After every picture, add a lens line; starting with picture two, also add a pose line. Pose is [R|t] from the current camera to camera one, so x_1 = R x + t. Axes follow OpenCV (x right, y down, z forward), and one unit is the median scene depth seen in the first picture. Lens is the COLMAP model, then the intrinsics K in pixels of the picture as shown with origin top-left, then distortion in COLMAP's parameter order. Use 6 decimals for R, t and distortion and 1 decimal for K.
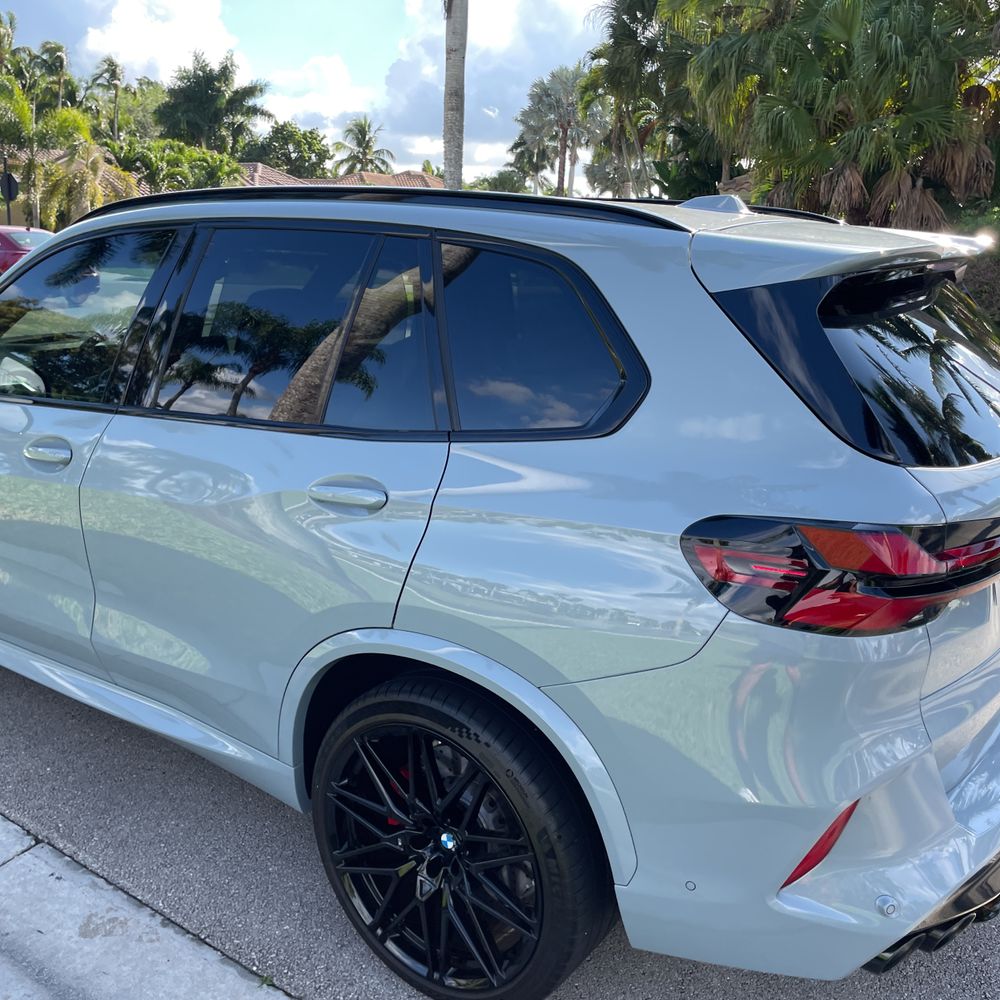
lens RADIAL K [[1011.1, 0, 500.0], [0, 1011.1, 500.0], [0, 0, 1]] dist [0.077286, -0.102949]
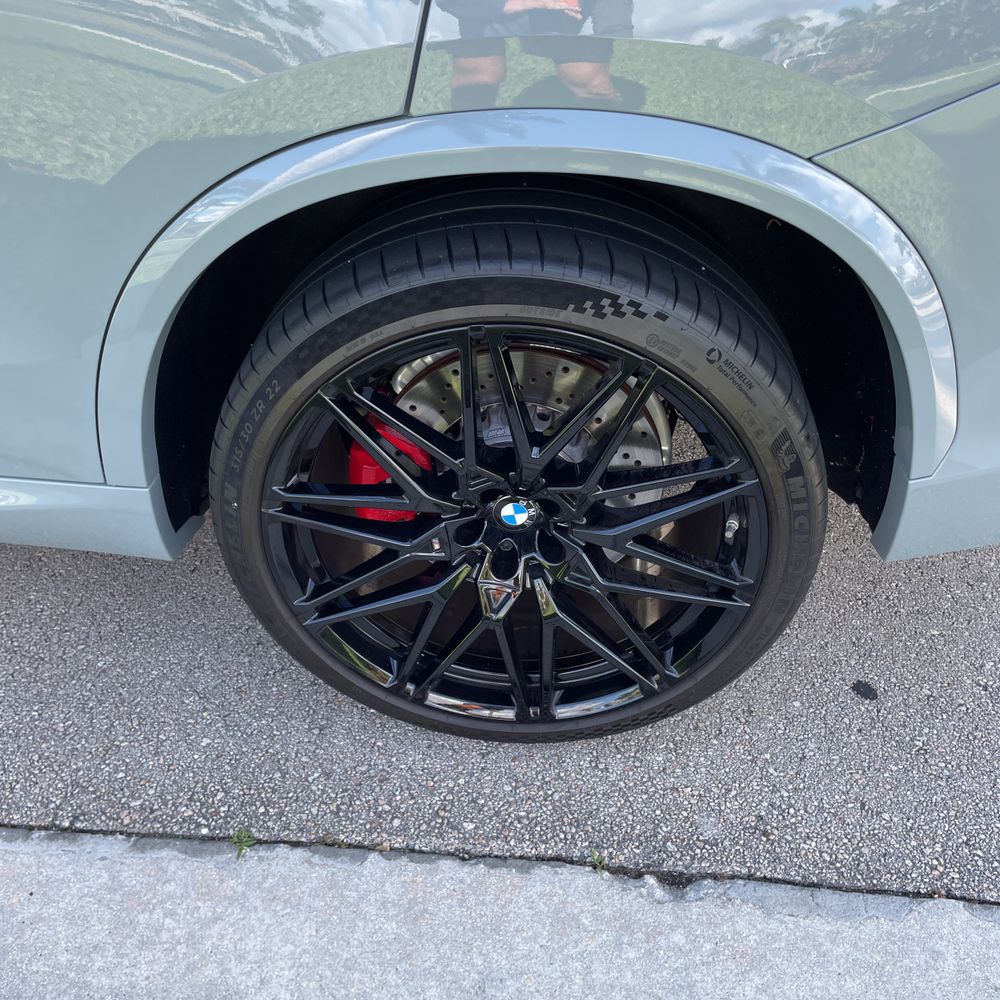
lens RADIAL K [[1011.1, 0, 500.0], [0, 1011.1, 500.0], [0, 0, 1]] dist [0.077286, -0.102949]
pose [[0.851956, -0.327984, 0.408164, -0.285740], [0.148544, 0.898880, 0.412248, 0.093806], [-0.502102, -0.290587, 0.814526, 0.546086]]
